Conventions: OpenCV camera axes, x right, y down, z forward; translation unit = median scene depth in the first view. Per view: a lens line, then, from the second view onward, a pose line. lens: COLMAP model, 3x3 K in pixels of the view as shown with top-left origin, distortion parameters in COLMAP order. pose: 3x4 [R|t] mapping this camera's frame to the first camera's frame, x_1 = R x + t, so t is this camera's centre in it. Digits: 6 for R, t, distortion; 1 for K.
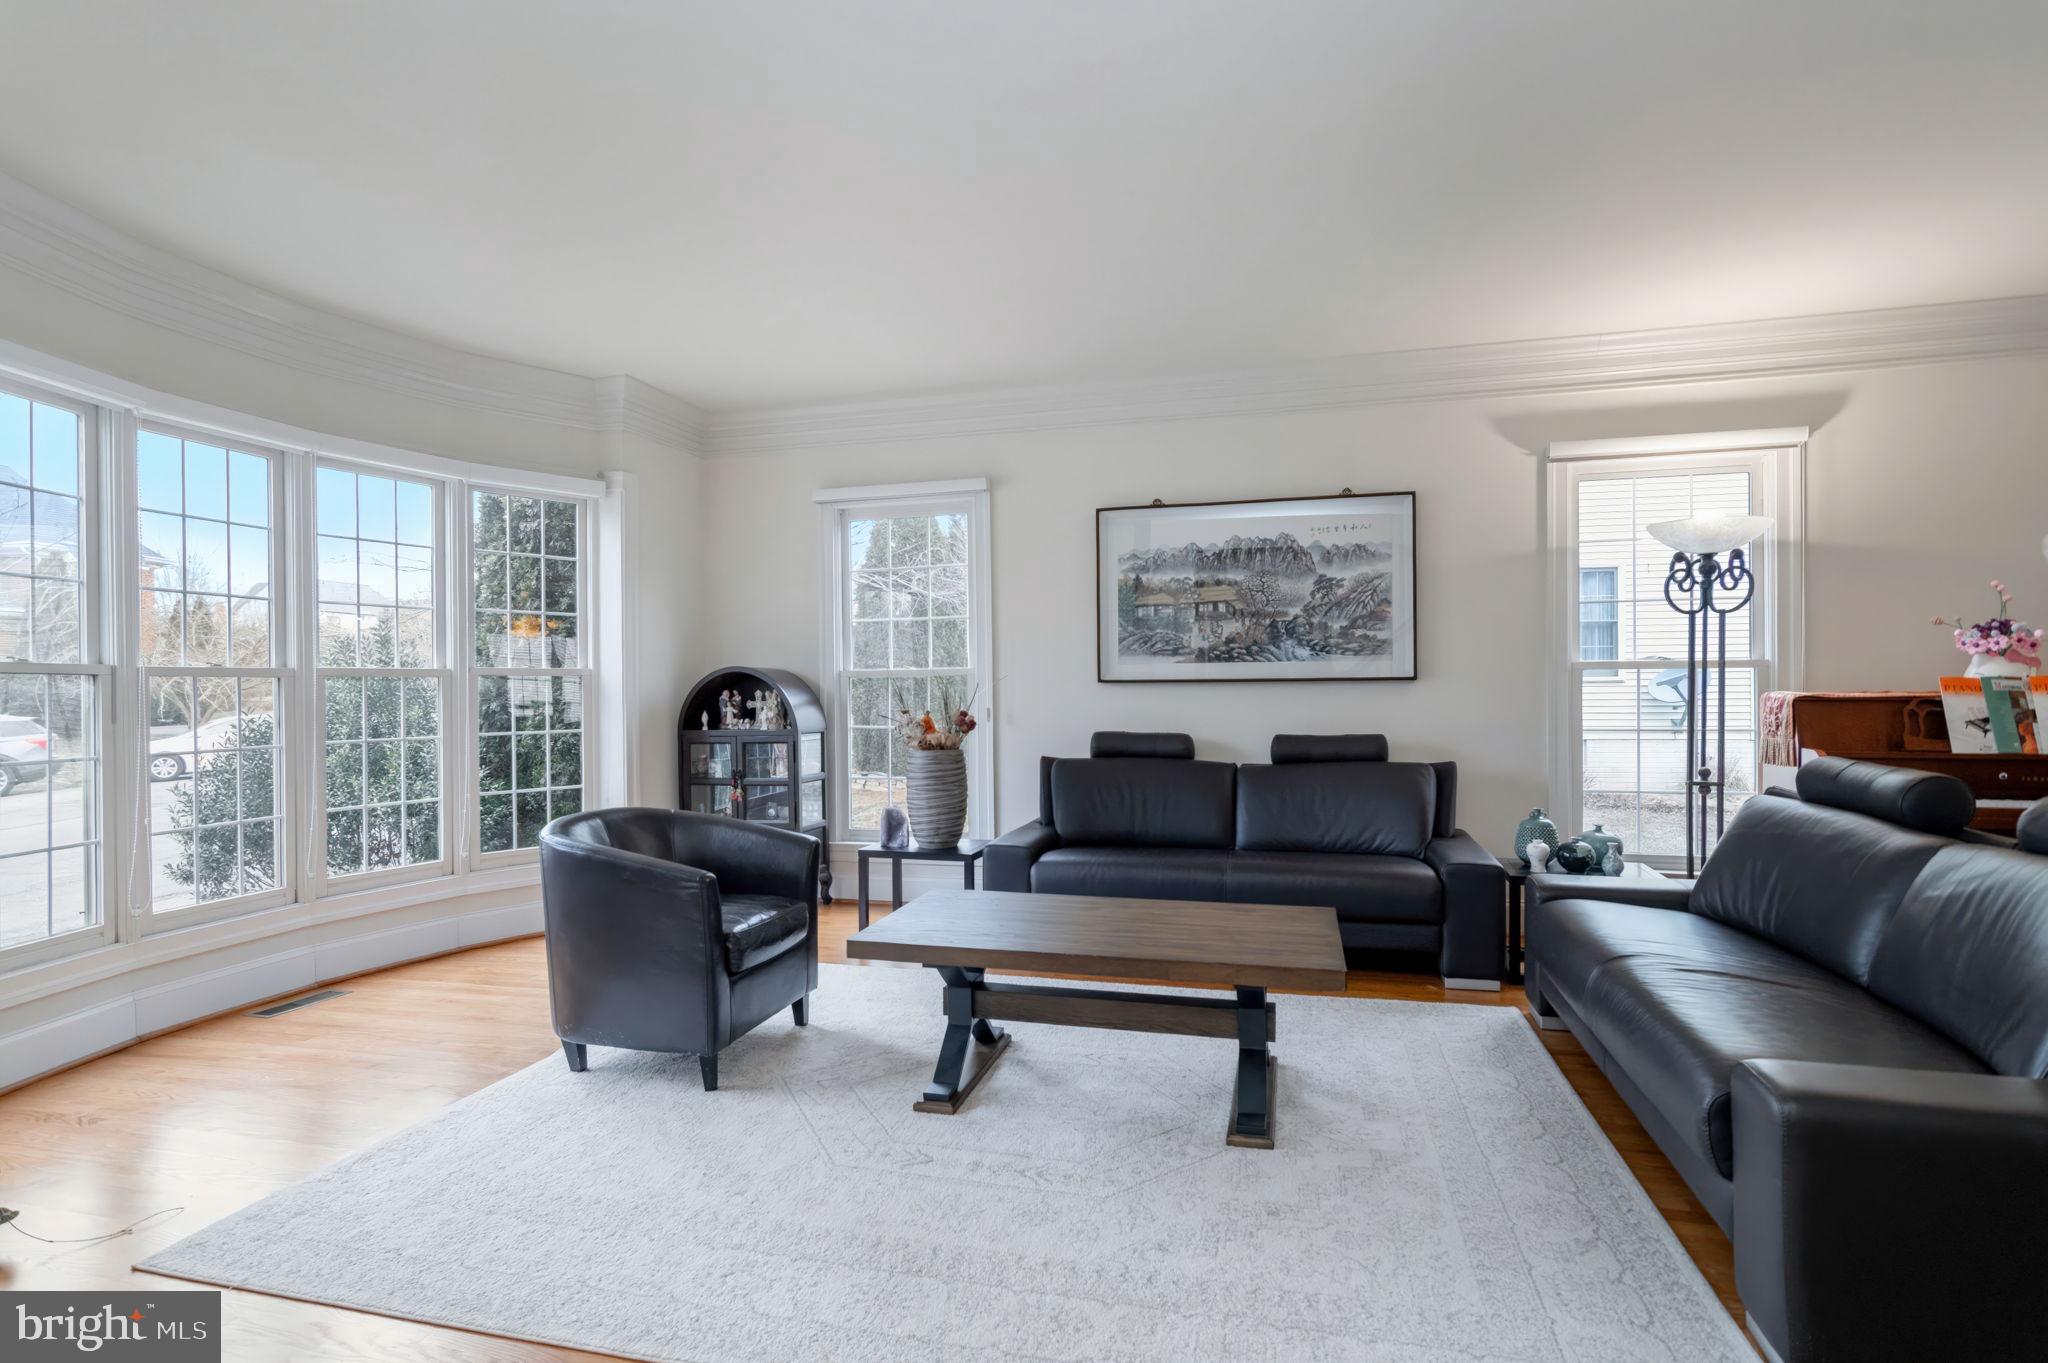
lens RADIAL K [[1026.6, 0, 1026.4], [0, 1026.6, 691.7], [0, 0, 1]] dist [0.001187, -0.000764]
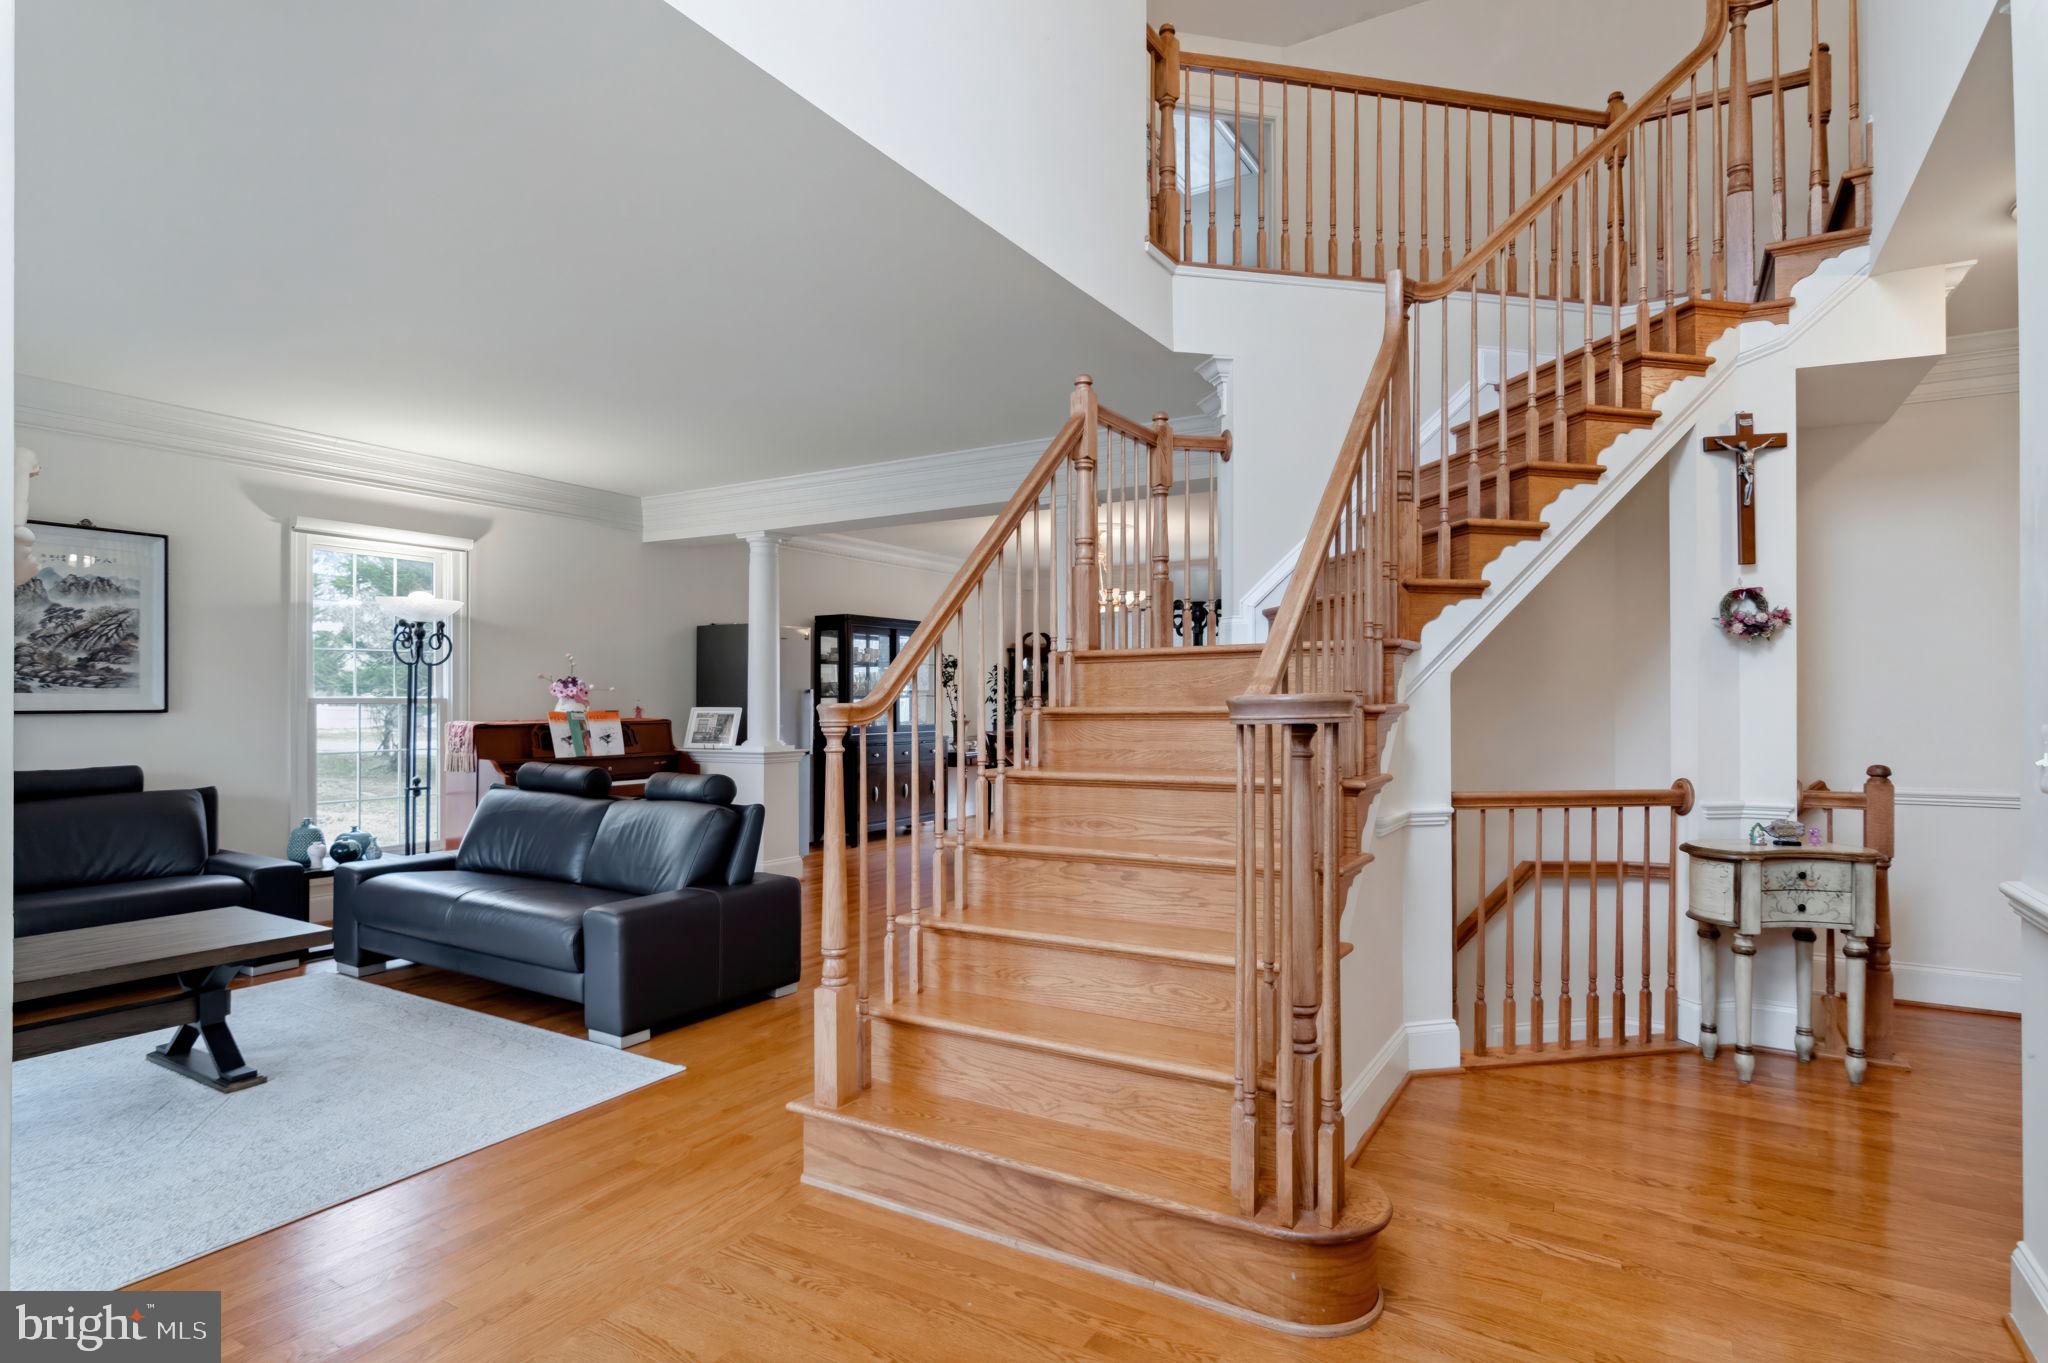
lens RADIAL K [[1026.6, 0, 1022.2], [0, 1026.6, 694.6], [0, 0, 1]] dist [0.001187, -0.000764]
pose [[0.282143, 0.015023, 0.959255, -0.434180], [-0.001780, 0.999884, -0.015136, -0.017145], [-0.959371, 0.002563, 0.282137, -0.168661]]
